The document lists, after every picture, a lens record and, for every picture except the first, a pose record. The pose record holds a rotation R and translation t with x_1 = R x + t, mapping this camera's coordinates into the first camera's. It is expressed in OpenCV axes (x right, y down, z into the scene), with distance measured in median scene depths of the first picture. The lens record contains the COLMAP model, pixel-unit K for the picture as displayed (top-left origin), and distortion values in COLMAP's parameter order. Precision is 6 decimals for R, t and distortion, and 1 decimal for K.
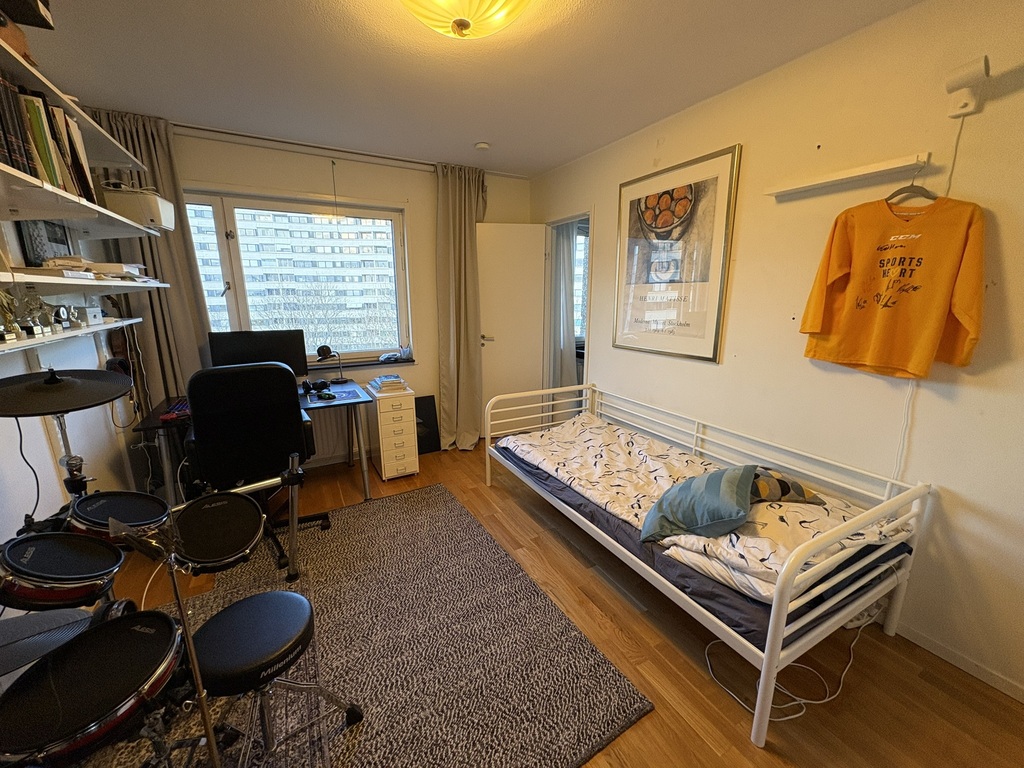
lens RADIAL K [[407.1, 0, 512.0], [0, 407.1, 384.0], [0, 0, 1]] dist [-0.008957, -0.000030]
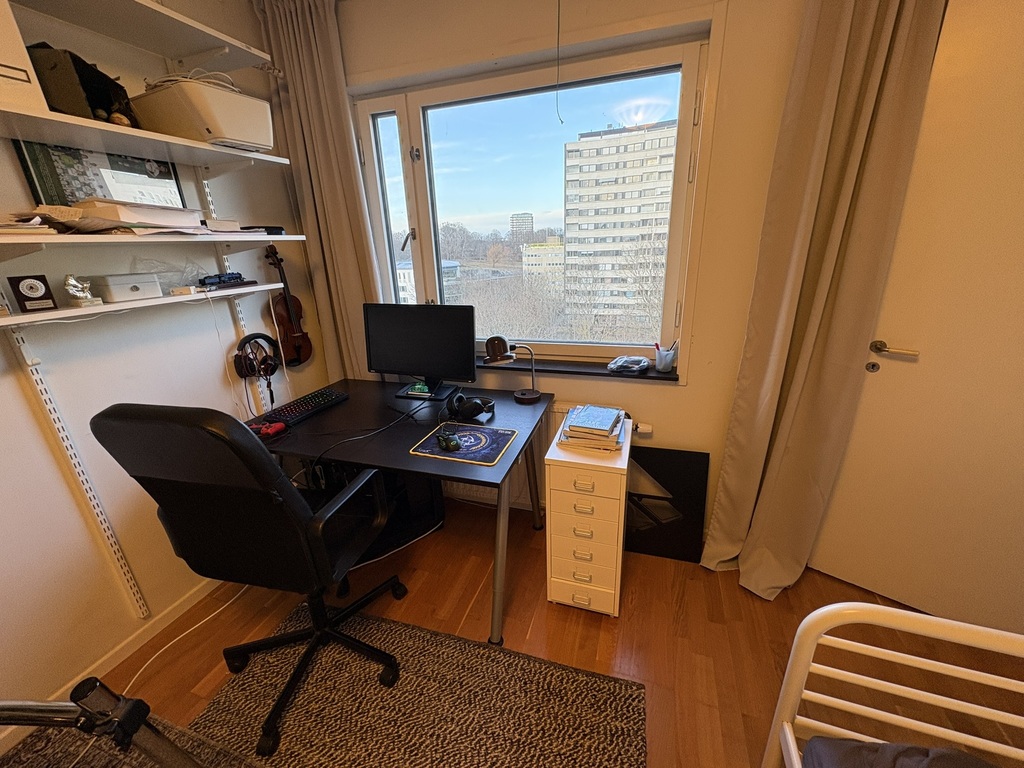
lens RADIAL K [[407.1, 0, 512.0], [0, 407.1, 384.0], [0, 0, 1]] dist [-0.008957, -0.000030]
pose [[0.671028, 0.217528, -0.708804, -0.029011], [-0.124948, 0.975498, 0.181086, -0.117025], [0.730828, -0.032950, 0.681766, 0.542992]]
